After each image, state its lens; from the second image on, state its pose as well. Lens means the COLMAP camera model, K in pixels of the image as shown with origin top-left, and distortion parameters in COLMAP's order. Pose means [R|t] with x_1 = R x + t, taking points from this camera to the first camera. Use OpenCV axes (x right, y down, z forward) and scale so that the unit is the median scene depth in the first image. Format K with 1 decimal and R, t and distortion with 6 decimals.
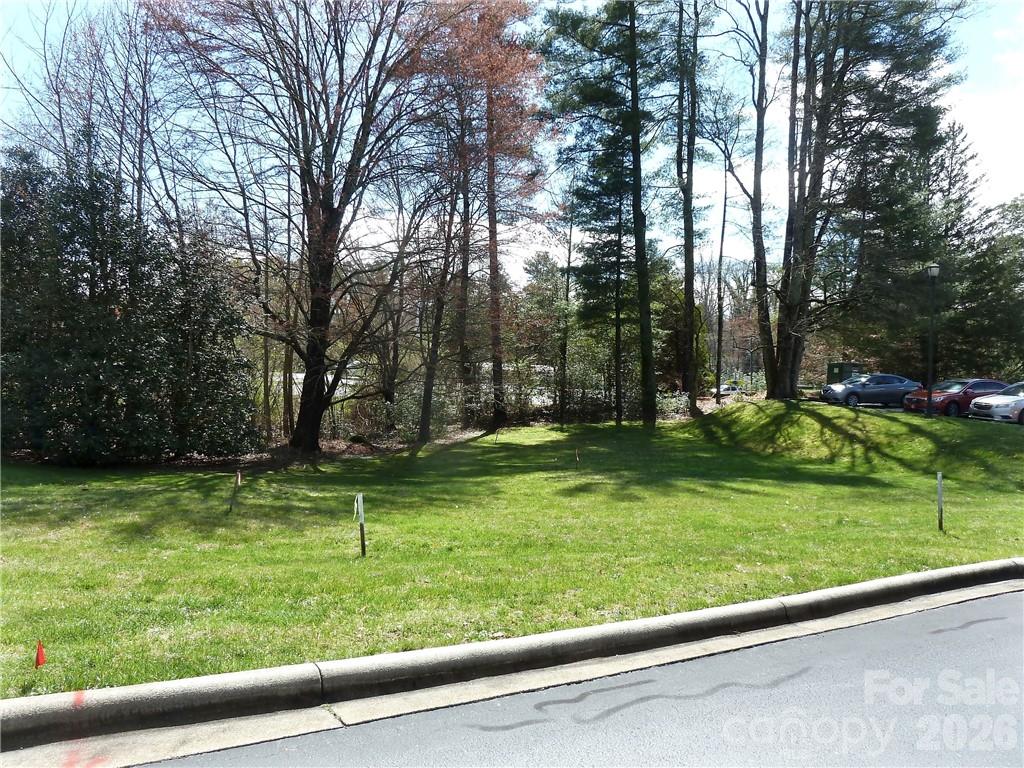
lens RADIAL K [[772.2, 0, 512.0], [0, 772.2, 384.0], [0, 0, 1]] dist [-0.026582, 0.002583]
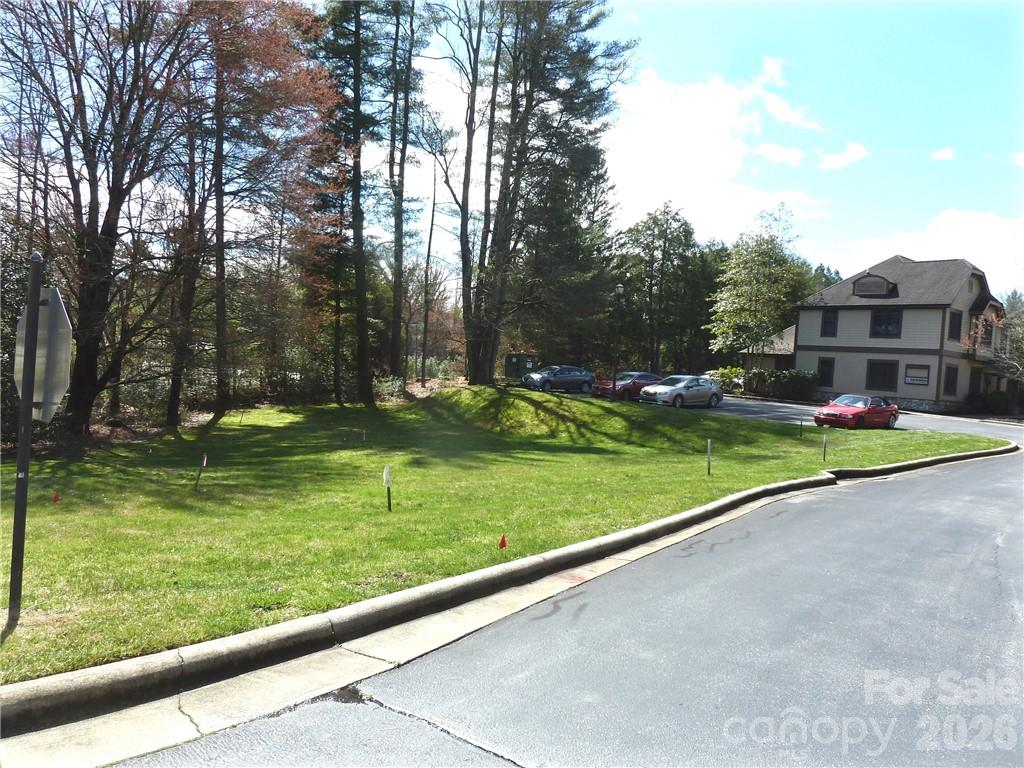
lens RADIAL K [[772.2, 0, 512.0], [0, 772.2, 384.0], [0, 0, 1]] dist [-0.026582, 0.002583]
pose [[0.893634, 0.010180, 0.448681, -0.145364], [-0.022039, 0.999532, 0.021217, -0.007553], [-0.448255, -0.028849, 0.893440, -0.070607]]
